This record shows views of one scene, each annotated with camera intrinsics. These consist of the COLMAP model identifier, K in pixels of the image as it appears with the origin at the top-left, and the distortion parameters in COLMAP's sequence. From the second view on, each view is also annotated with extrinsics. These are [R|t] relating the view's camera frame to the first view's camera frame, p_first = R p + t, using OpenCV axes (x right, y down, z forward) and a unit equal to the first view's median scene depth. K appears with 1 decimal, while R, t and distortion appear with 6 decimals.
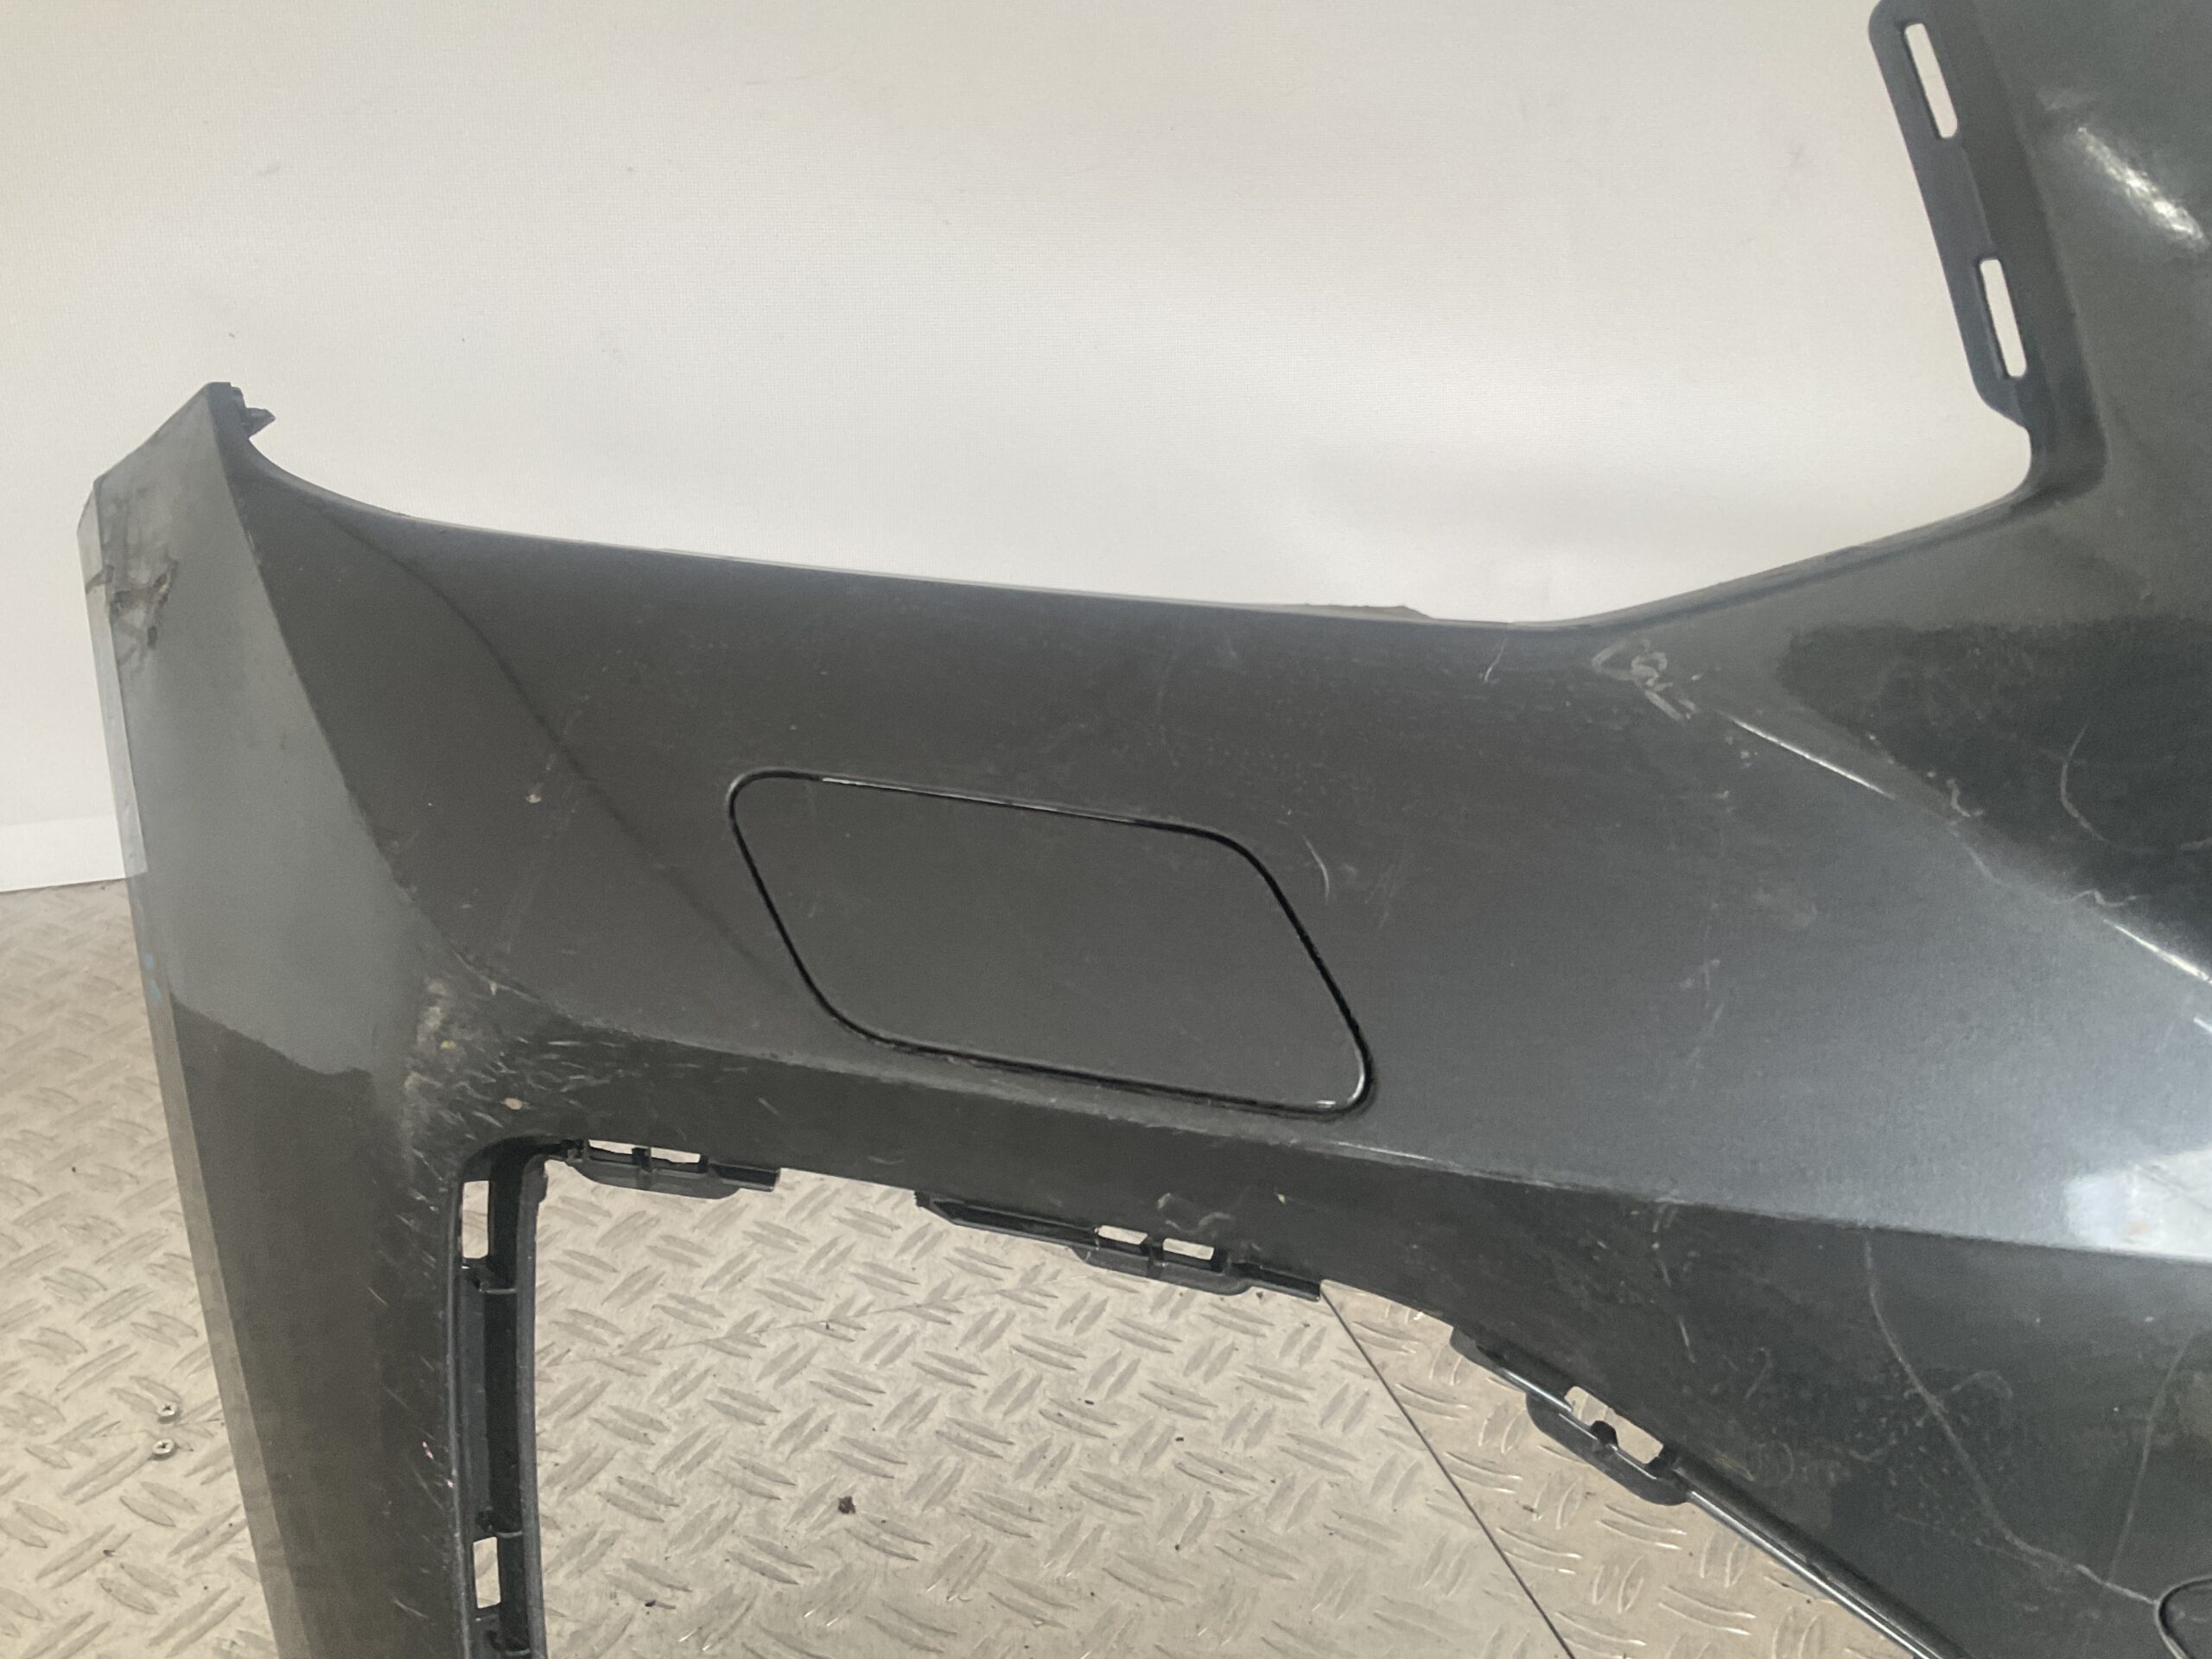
lens RADIAL K [[1861.2, 0, 1093.0], [0, 1861.2, 823.7], [0, 0, 1]] dist [0.101239, -0.207735]
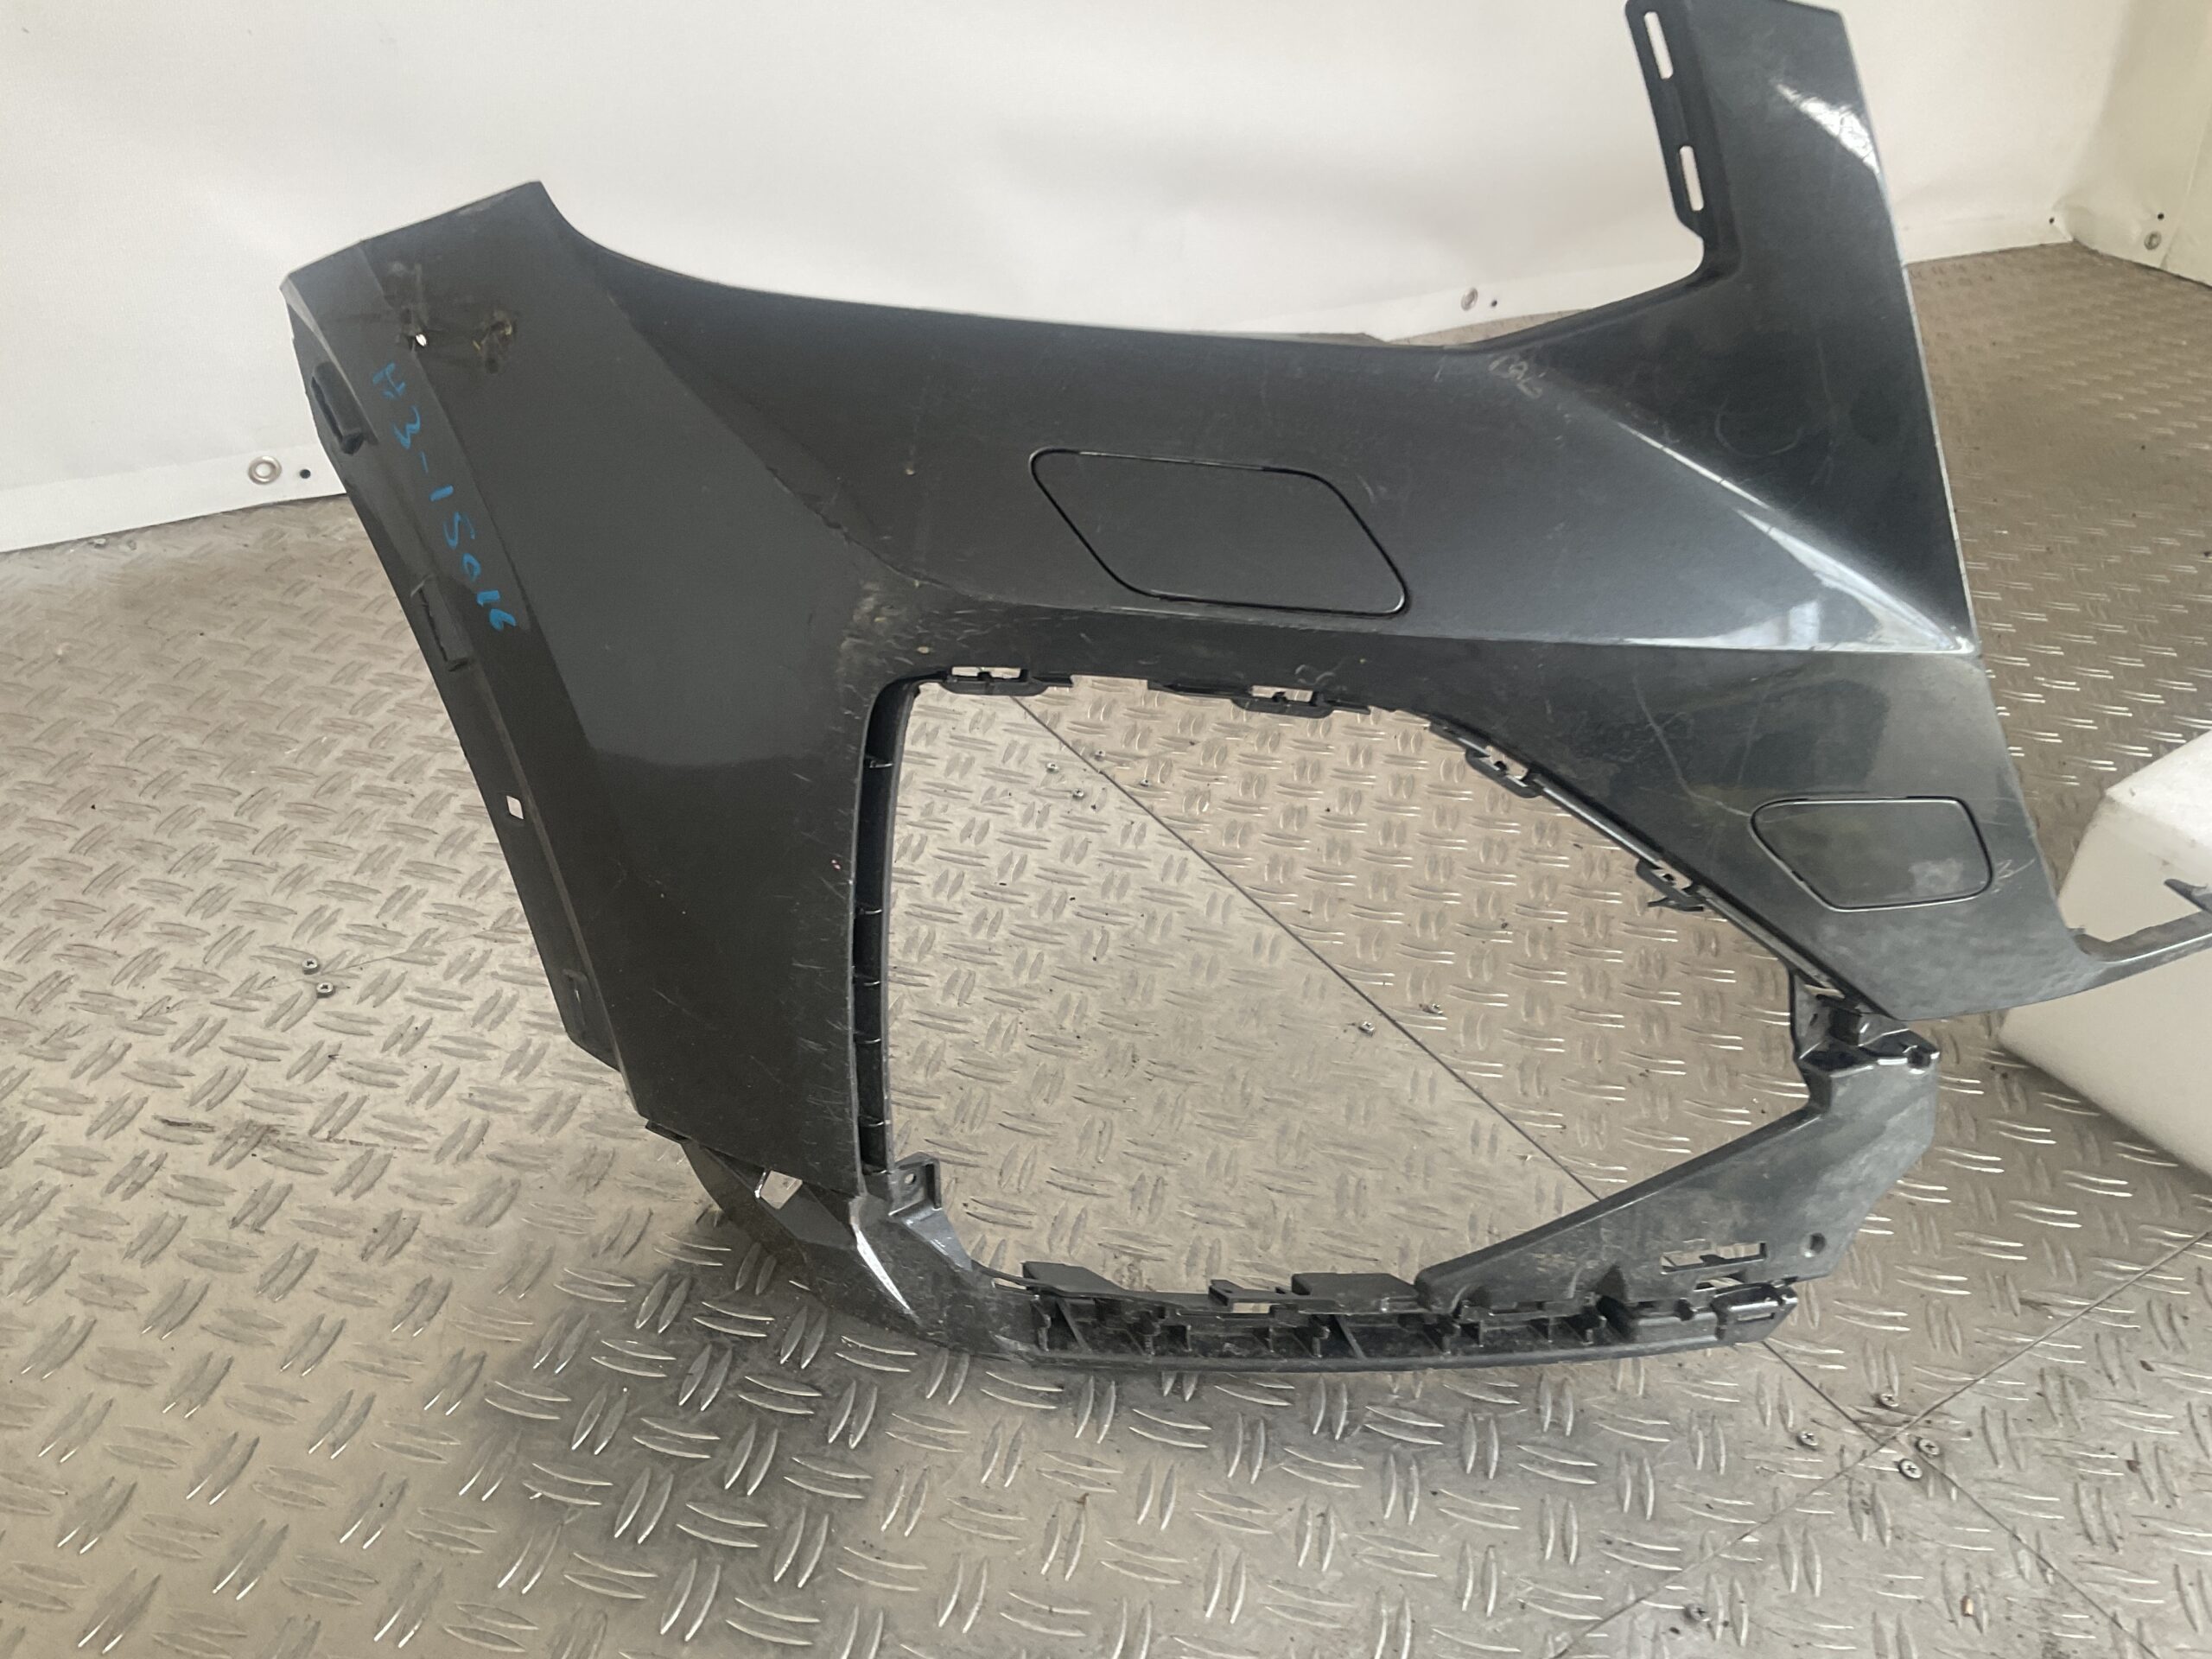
lens RADIAL K [[1861.2, 0, 1093.0], [0, 1861.2, 823.7], [0, 0, 1]] dist [0.101239, -0.207735]
pose [[0.961418, -0.098148, 0.256986, -0.599203], [0.046171, 0.978507, 0.200979, -0.033958], [-0.271188, -0.181360, 0.945286, -0.699755]]
